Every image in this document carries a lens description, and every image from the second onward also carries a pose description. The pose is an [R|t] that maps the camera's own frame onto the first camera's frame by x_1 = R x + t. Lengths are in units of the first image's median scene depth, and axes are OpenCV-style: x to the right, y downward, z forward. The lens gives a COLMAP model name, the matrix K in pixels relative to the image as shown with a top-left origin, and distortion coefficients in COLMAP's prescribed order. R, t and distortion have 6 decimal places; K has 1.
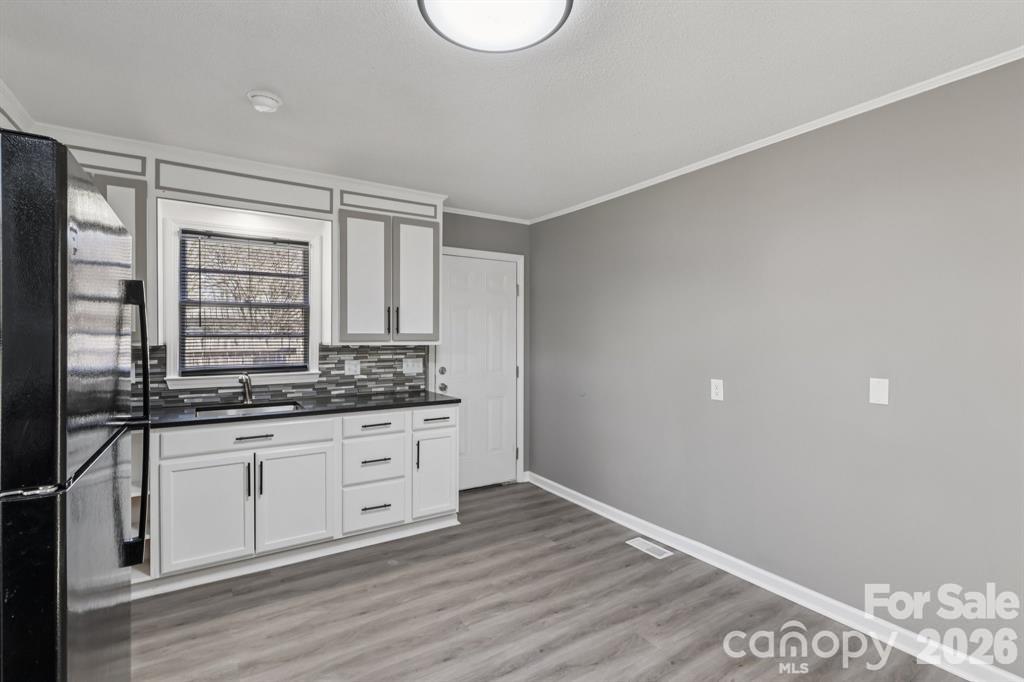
lens RADIAL K [[474.7, 0, 511.5], [0, 474.7, 341.4], [0, 0, 1]] dist [-0.000616, 0.001586]
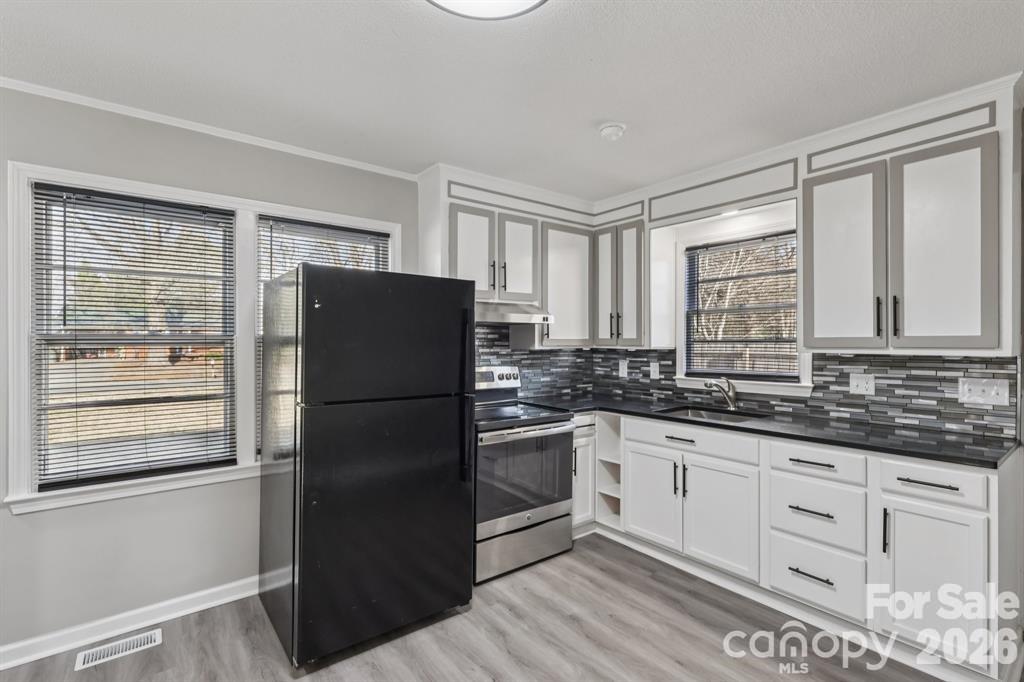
lens RADIAL K [[474.7, 0, 512.2], [0, 474.7, 341.9], [0, 0, 1]] dist [-0.000616, 0.001586]
pose [[0.093348, -0.000870, -0.995633, 0.376434], [-0.007644, 0.999970, -0.001590, -0.004755], [0.995604, 0.007759, 0.093338, 0.444876]]
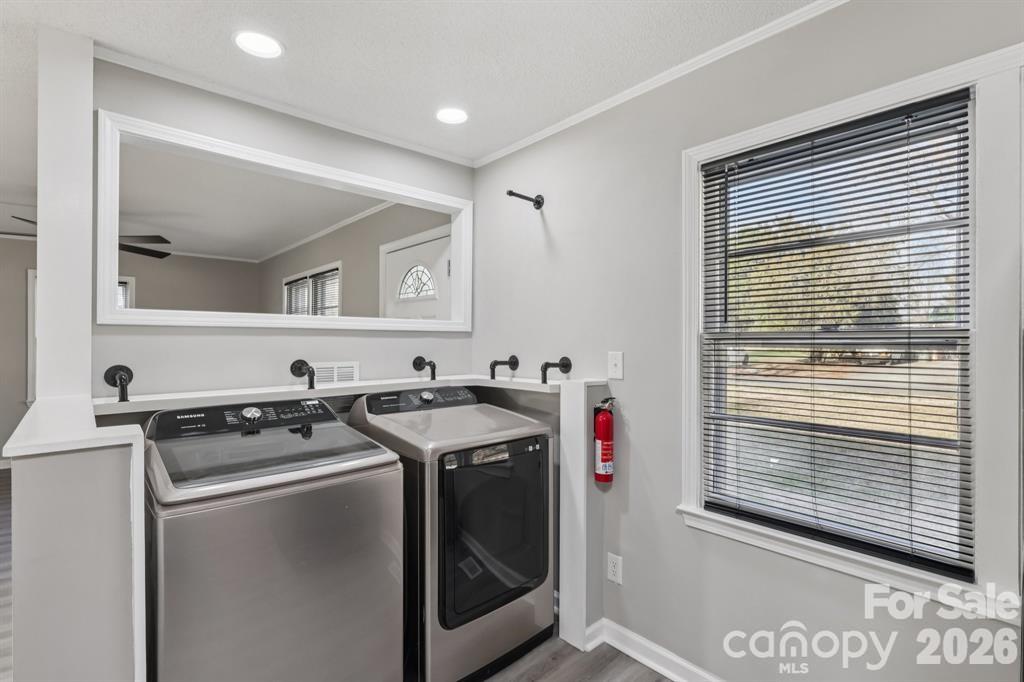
lens RADIAL K [[474.7, 0, 515.5], [0, 474.7, 343.3], [0, 0, 1]] dist [-0.000616, 0.001586]
pose [[-0.983621, -0.008673, -0.180039, 0.010557], [-0.009939, 0.999932, 0.006130, -0.000178], [0.179973, 0.007819, -0.983640, 0.390044]]
